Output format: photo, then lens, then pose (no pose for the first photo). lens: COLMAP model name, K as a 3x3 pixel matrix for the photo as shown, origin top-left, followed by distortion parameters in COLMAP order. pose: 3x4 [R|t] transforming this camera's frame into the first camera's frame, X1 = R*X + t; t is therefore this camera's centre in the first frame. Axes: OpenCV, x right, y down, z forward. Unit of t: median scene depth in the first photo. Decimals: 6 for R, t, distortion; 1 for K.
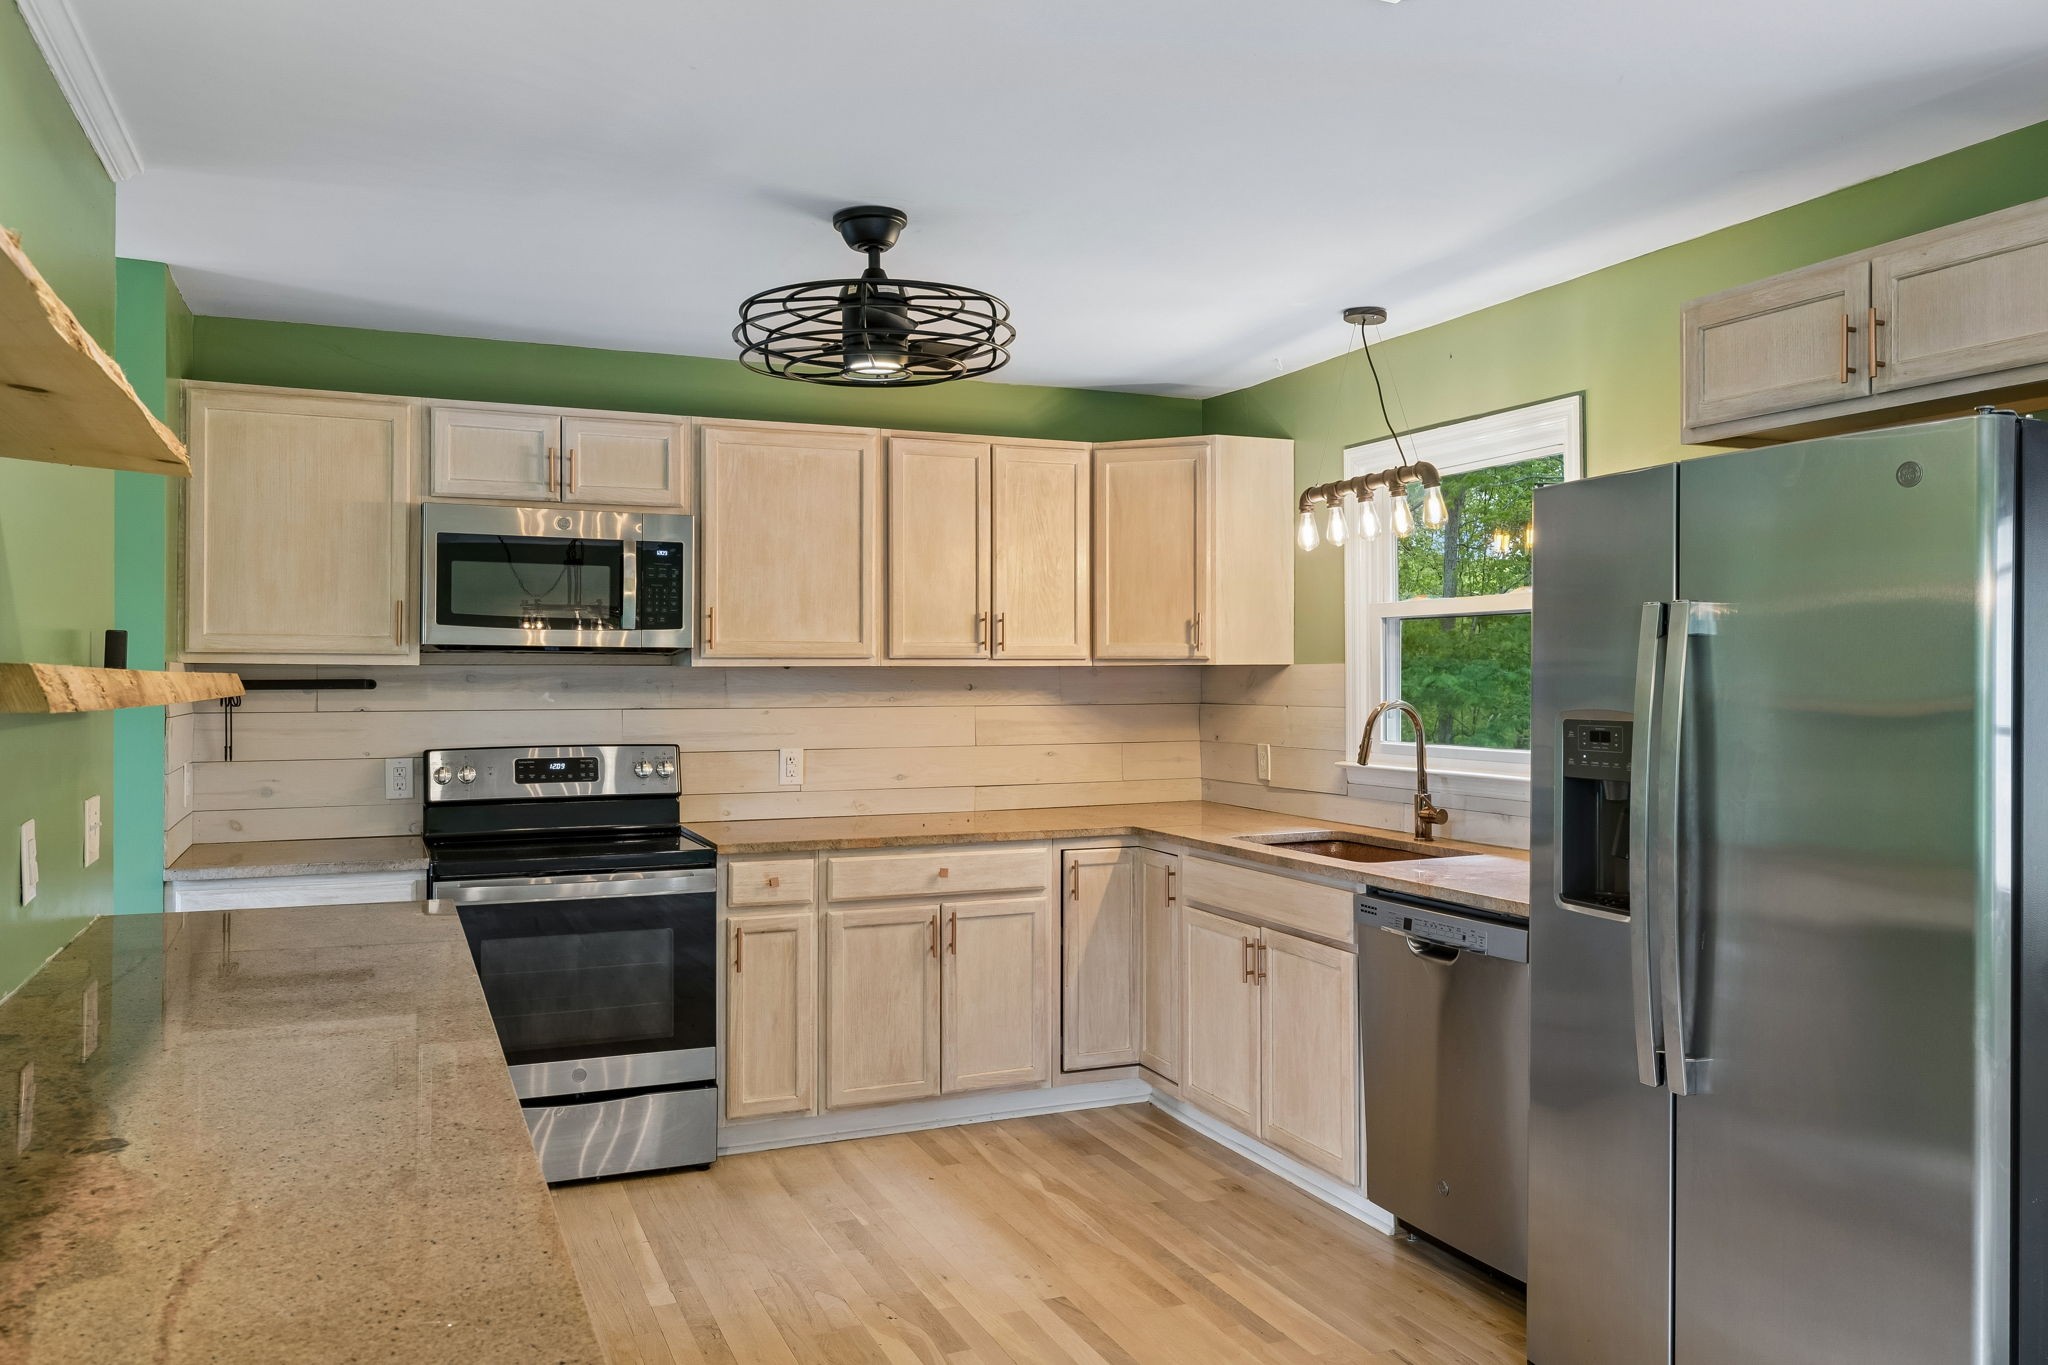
lens RADIAL K [[1518.8, 0, 1024.2], [0, 1518.8, 678.2], [0, 0, 1]] dist [0.010125, -0.002089]
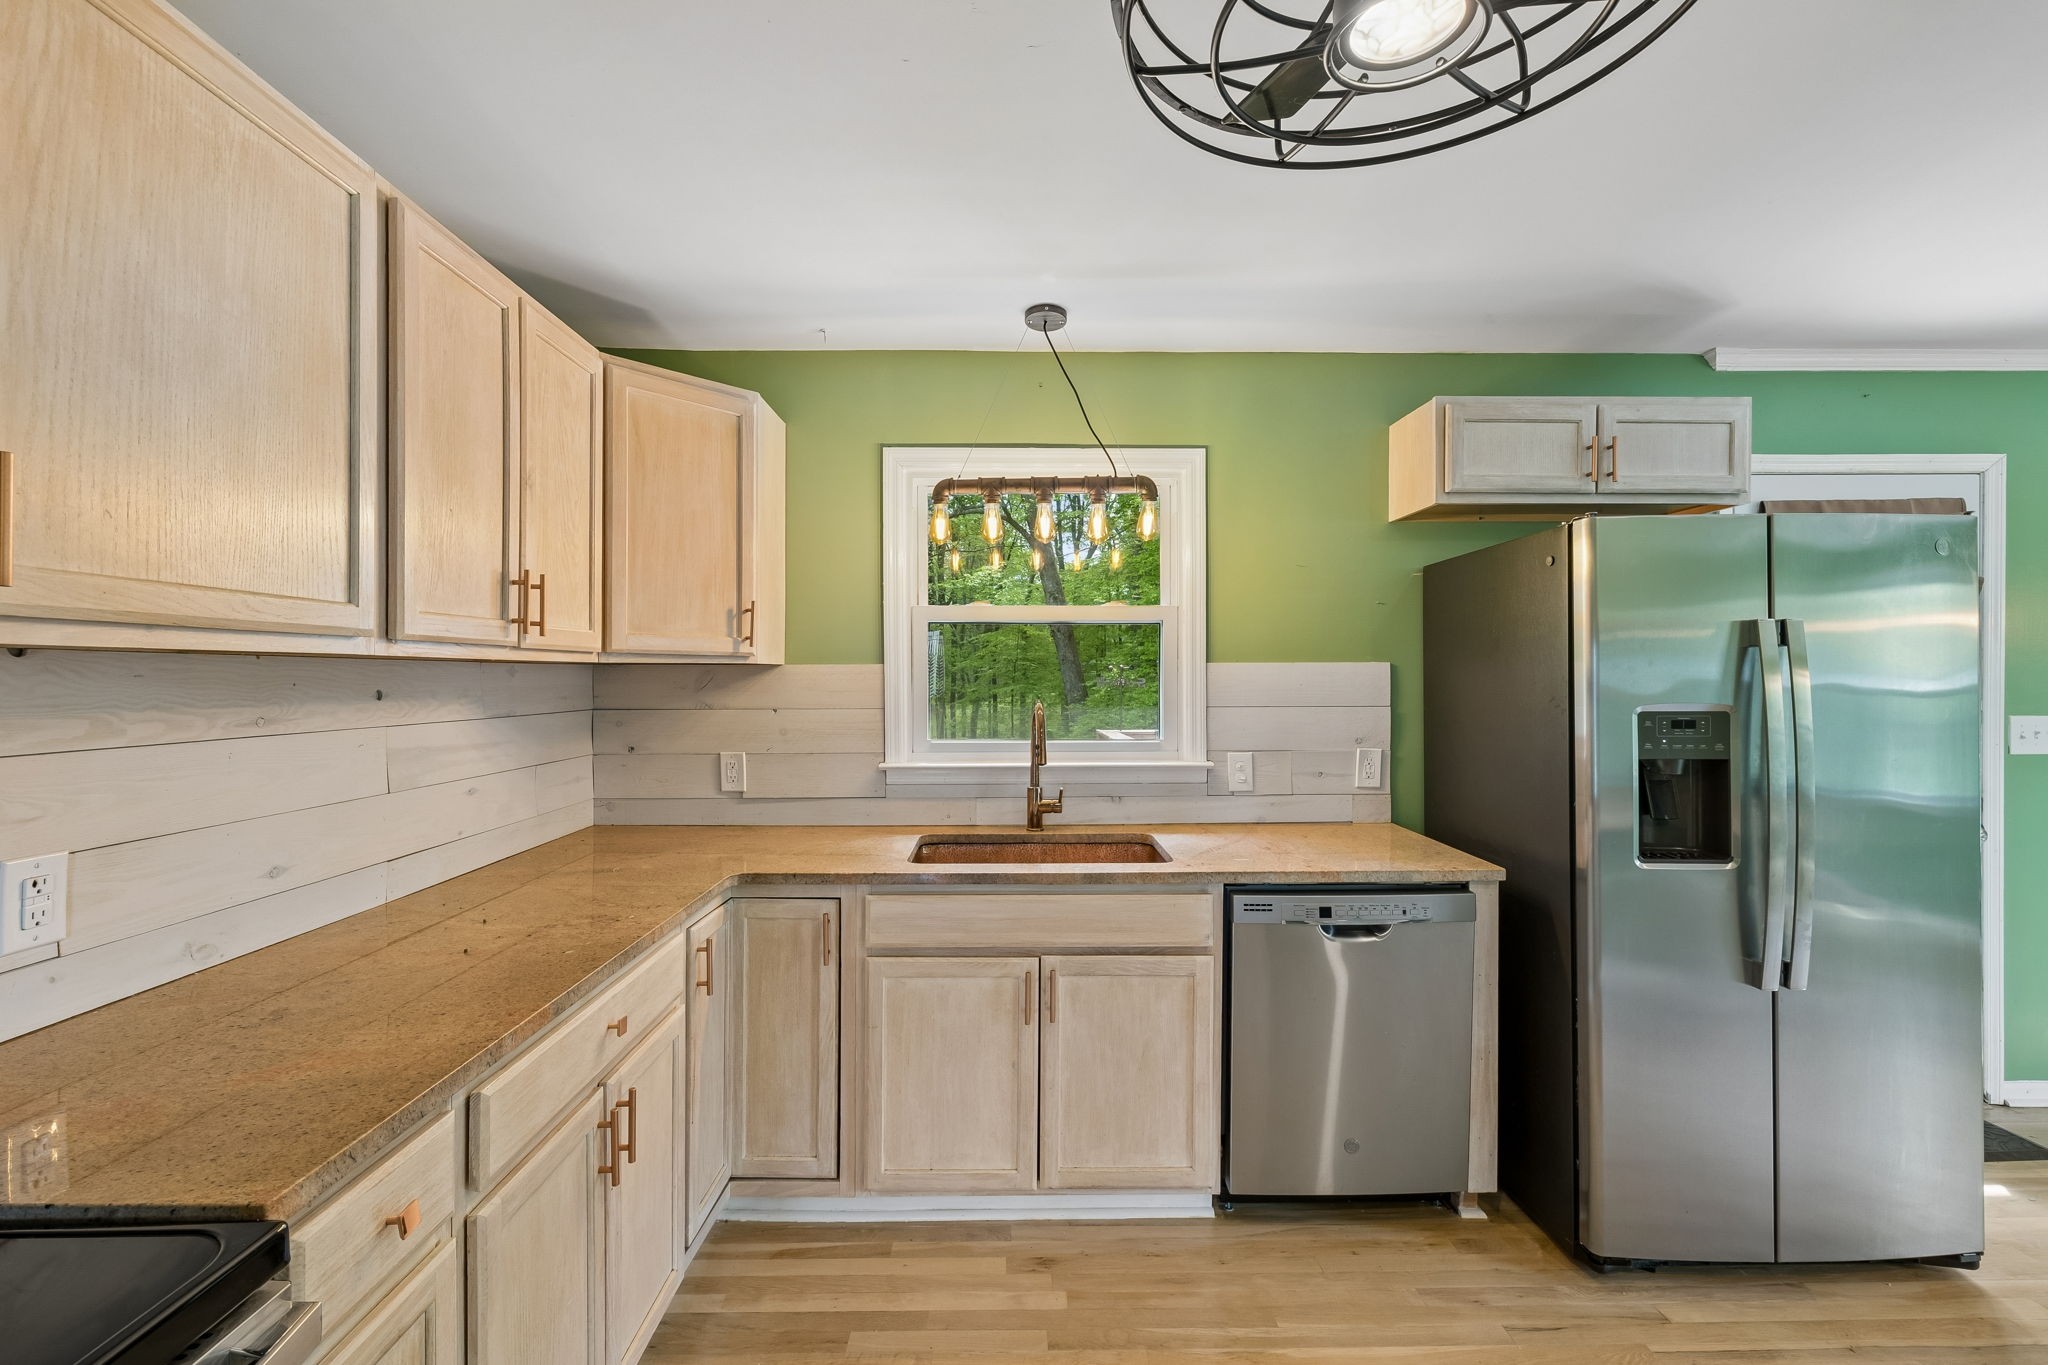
lens RADIAL K [[867.0, 0, 1022.2], [0, 867.0, 686.5], [0, 0, 1]] dist [0.001213, 0.000194]
pose [[0.378798, -0.006703, 0.925455, -0.304617], [0.001479, 0.999977, 0.006638, 0.000979], [-0.925478, -0.001145, 0.378799, 0.774180]]
